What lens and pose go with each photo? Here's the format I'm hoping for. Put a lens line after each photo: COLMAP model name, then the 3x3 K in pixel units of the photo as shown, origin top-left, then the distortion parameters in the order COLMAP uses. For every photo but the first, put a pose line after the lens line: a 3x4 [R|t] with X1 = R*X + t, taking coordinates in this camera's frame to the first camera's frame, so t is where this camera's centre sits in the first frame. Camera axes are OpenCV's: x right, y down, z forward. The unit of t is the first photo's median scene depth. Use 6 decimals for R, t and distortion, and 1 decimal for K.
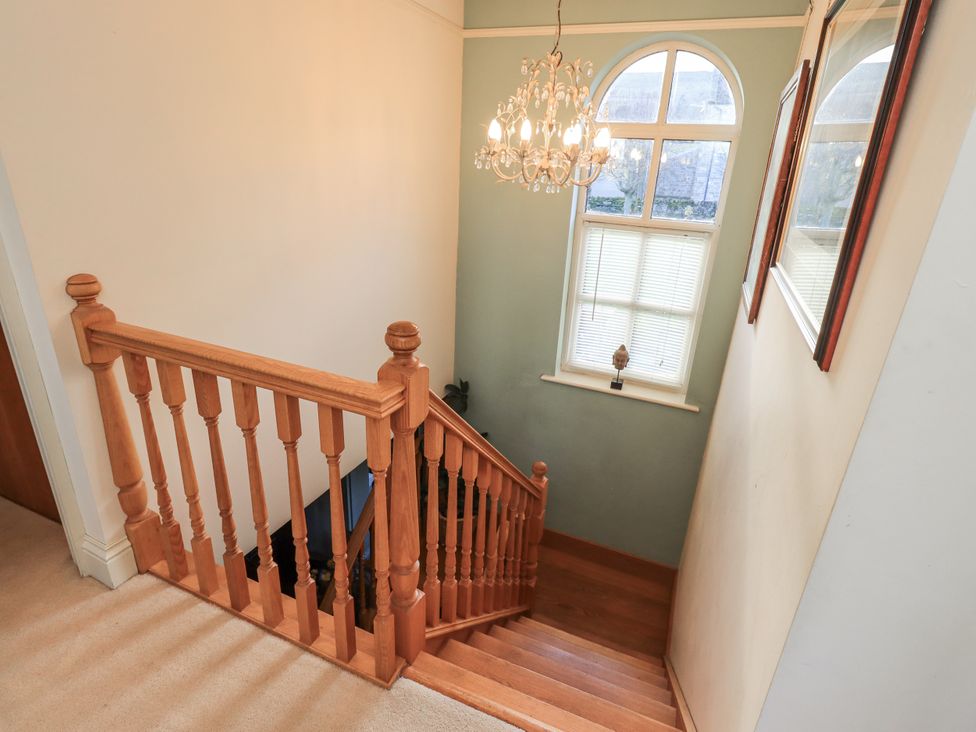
lens RADIAL K [[508.5, 0, 493.6], [0, 508.5, 360.0], [0, 0, 1]] dist [0.002002, 0.000912]
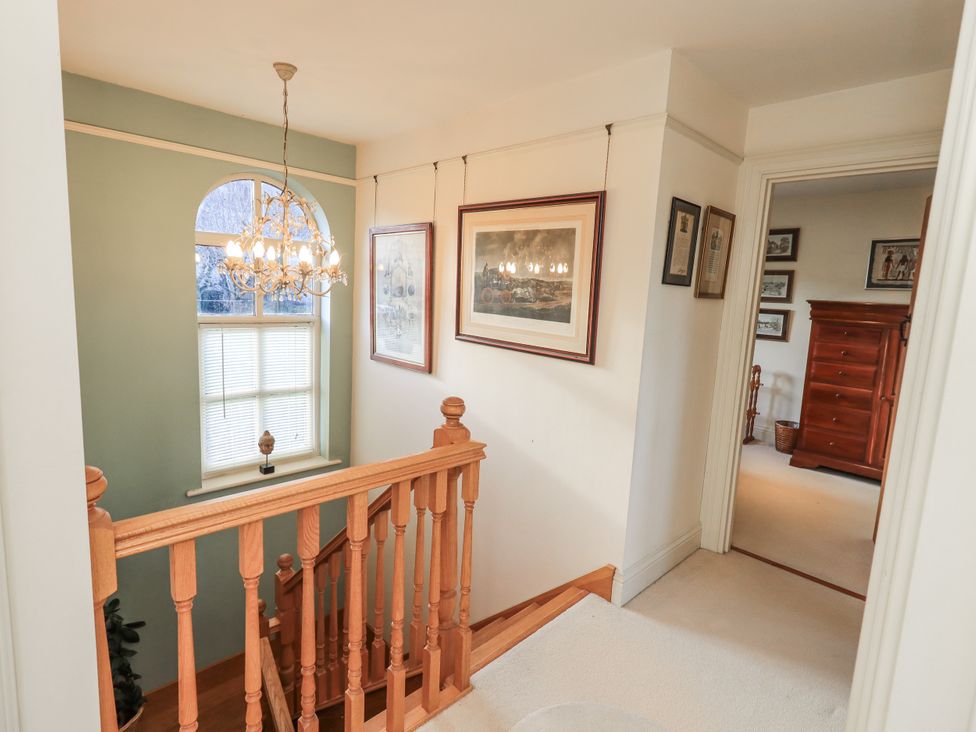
lens RADIAL K [[508.5, 0, 497.7], [0, 508.5, 361.1], [0, 0, 1]] dist [0.002002, 0.000912]
pose [[0.389090, -0.164837, 0.906332, -0.500219], [0.305040, 0.951409, 0.042081, -0.064867], [-0.869229, 0.260094, 0.420466, 0.089705]]
